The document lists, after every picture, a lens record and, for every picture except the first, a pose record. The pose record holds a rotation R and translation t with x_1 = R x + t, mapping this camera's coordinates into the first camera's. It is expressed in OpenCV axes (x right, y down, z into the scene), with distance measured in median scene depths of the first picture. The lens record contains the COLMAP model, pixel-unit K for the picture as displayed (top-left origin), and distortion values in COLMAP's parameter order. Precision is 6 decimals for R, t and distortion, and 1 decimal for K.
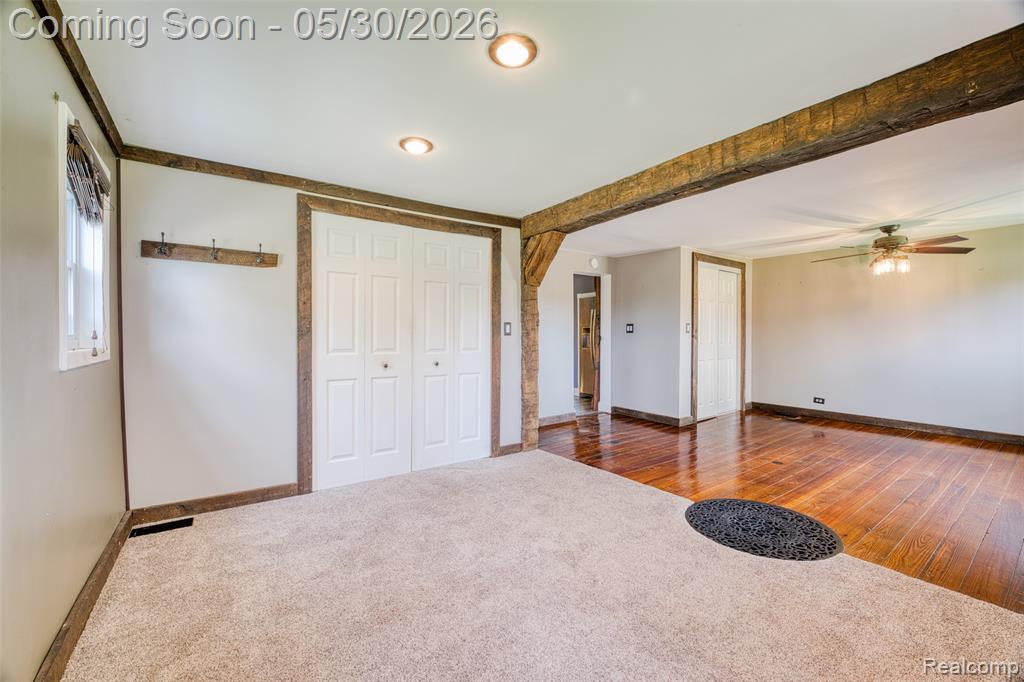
lens RADIAL K [[414.9, 0, 509.1], [0, 414.9, 337.0], [0, 0, 1]] dist [-0.019788, 0.000039]
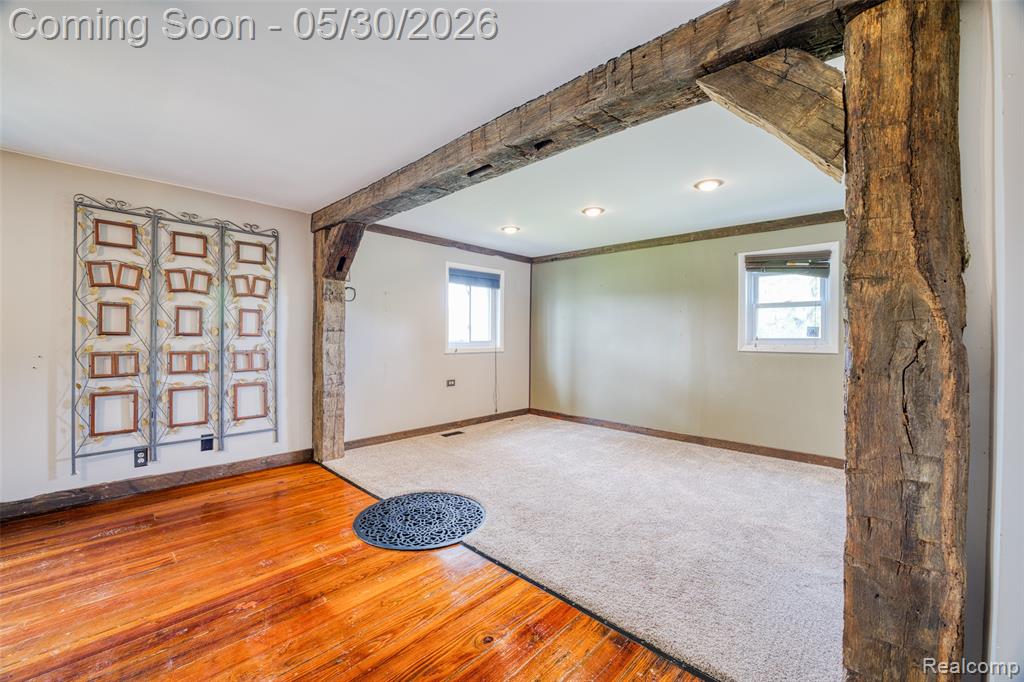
lens RADIAL K [[414.9, 0, 509.1], [0, 414.9, 337.0], [0, 0, 1]] dist [-0.019788, 0.000039]
pose [[-0.980301, -0.008970, -0.197304, 0.450938], [-0.010494, 0.999923, 0.006681, -0.007242], [0.197229, 0.008620, -0.980320, 1.560460]]
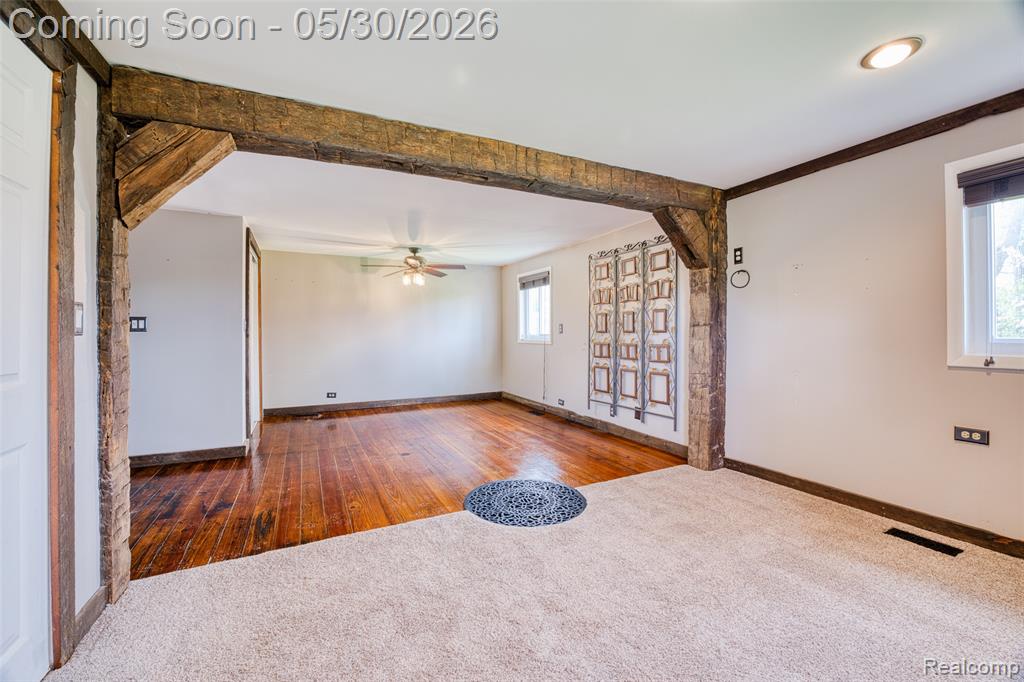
lens RADIAL K [[412.3, 0, 511.3], [0, 412.3, 331.7], [0, 0, 1]] dist [-0.022728, 0.000026]
pose [[0.152569, 0.000172, 0.988293, -0.388805], [0.014084, 0.999898, -0.002348, -0.000841], [-0.988192, 0.014278, 0.152551, 0.644538]]
